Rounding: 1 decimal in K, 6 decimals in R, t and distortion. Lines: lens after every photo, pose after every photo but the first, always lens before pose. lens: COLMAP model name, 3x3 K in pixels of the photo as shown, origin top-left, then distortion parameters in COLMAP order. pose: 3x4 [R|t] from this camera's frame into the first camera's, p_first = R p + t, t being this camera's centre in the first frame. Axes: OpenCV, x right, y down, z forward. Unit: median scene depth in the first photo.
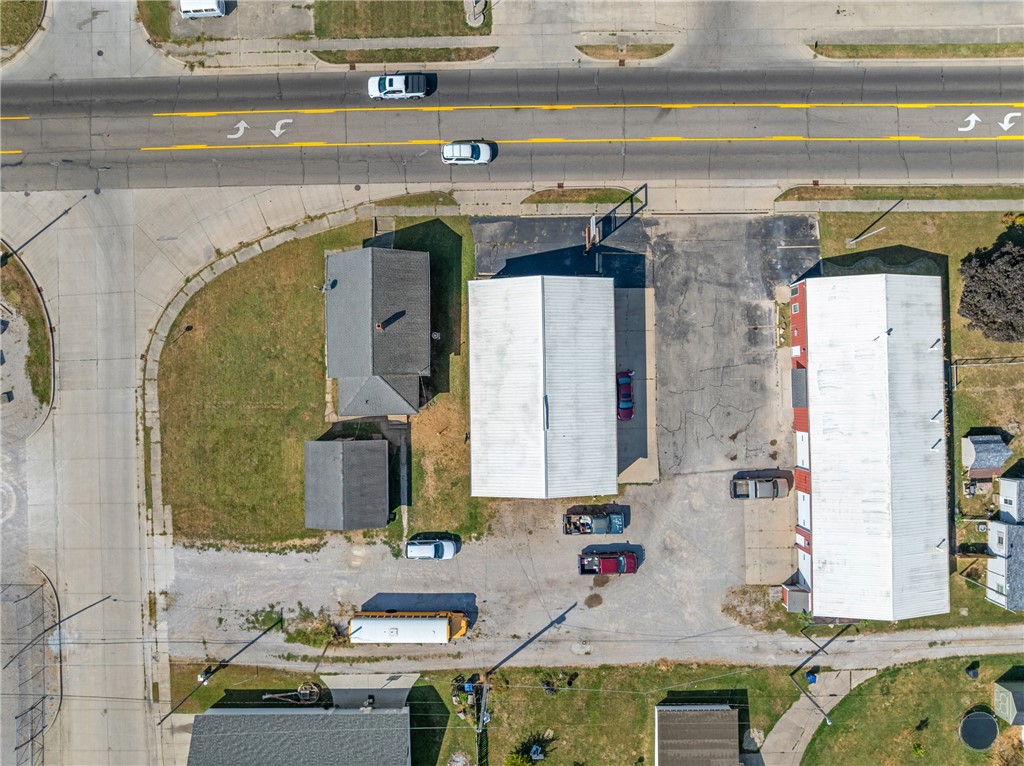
lens RADIAL K [[722.6, 0, 512.0], [0, 722.6, 383.0], [0, 0, 1]] dist [-0.039162, 0.002830]
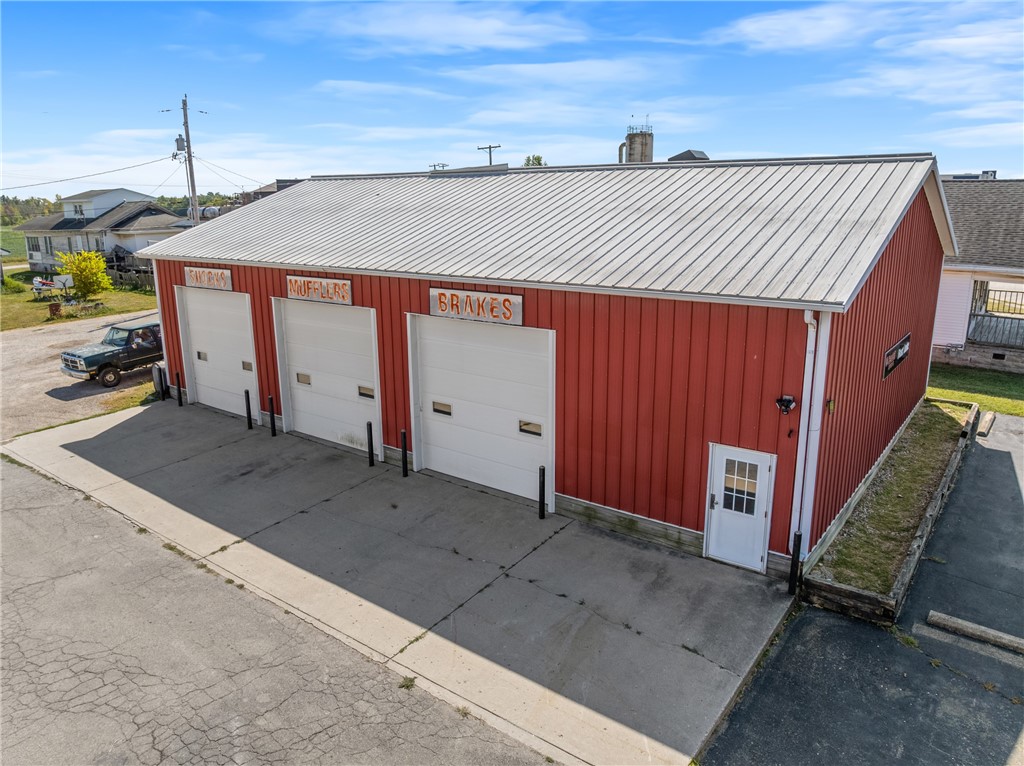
lens RADIAL K [[725.2, 0, 512.0], [0, 725.2, 383.0], [0, 0, 1]] dist [-0.045208, -0.001241]
pose [[-0.616016, 0.209013, -0.759498, 0.277490], [-0.787246, -0.129430, 0.602903, -0.169895], [0.027713, 0.969310, 0.244275, 0.911367]]
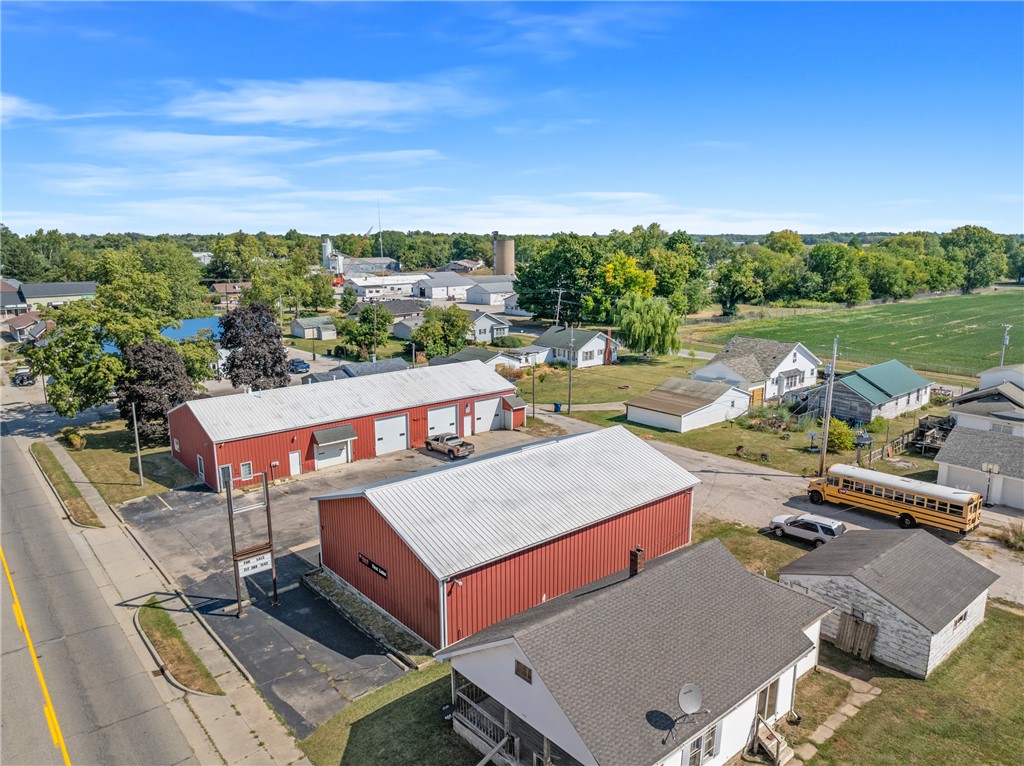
lens RADIAL K [[722.6, 0, 512.0], [0, 722.6, 383.0], [0, 0, 1]] dist [-0.039162, 0.002830]
pose [[-0.633214, -0.140551, 0.761108, -0.415894], [0.773977, -0.116129, 0.622474, -0.366152], [0.000898, 0.983239, 0.182318, 0.729680]]
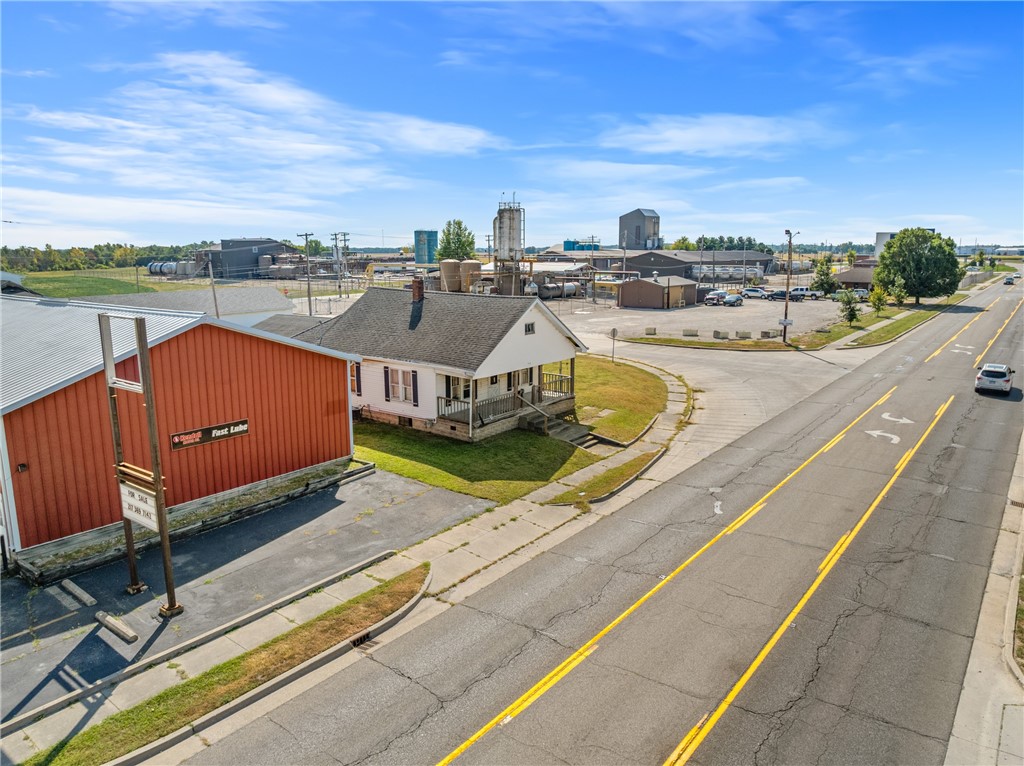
lens RADIAL K [[722.6, 0, 512.0], [0, 722.6, 383.0], [0, 0, 1]] dist [-0.039162, 0.002830]
pose [[-0.616990, 0.156118, -0.771331, 0.212641], [-0.786691, -0.096193, 0.609807, -0.455996], [0.021006, 0.983043, 0.182167, 0.874773]]
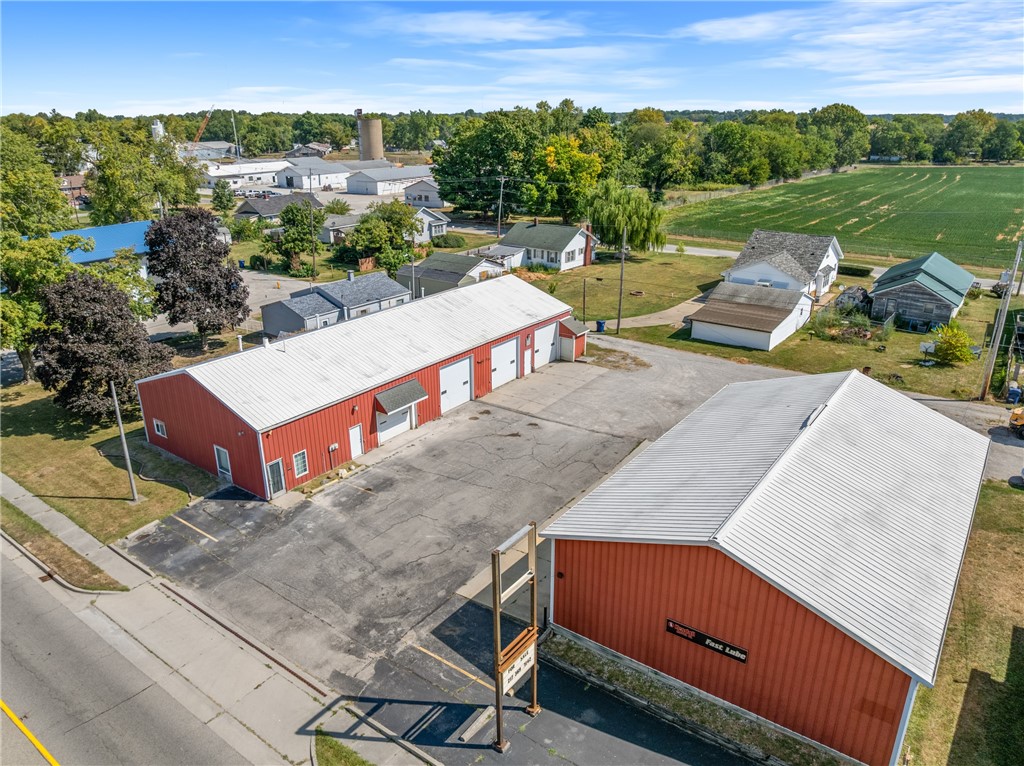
lens RADIAL K [[722.6, 0, 512.0], [0, 722.6, 383.0], [0, 0, 1]] dist [-0.039162, 0.002830]
pose [[-0.796441, -0.198179, 0.571320, -0.061312], [0.604696, -0.268544, 0.749818, -0.411440], [0.004826, 0.942661, 0.333718, 0.727551]]
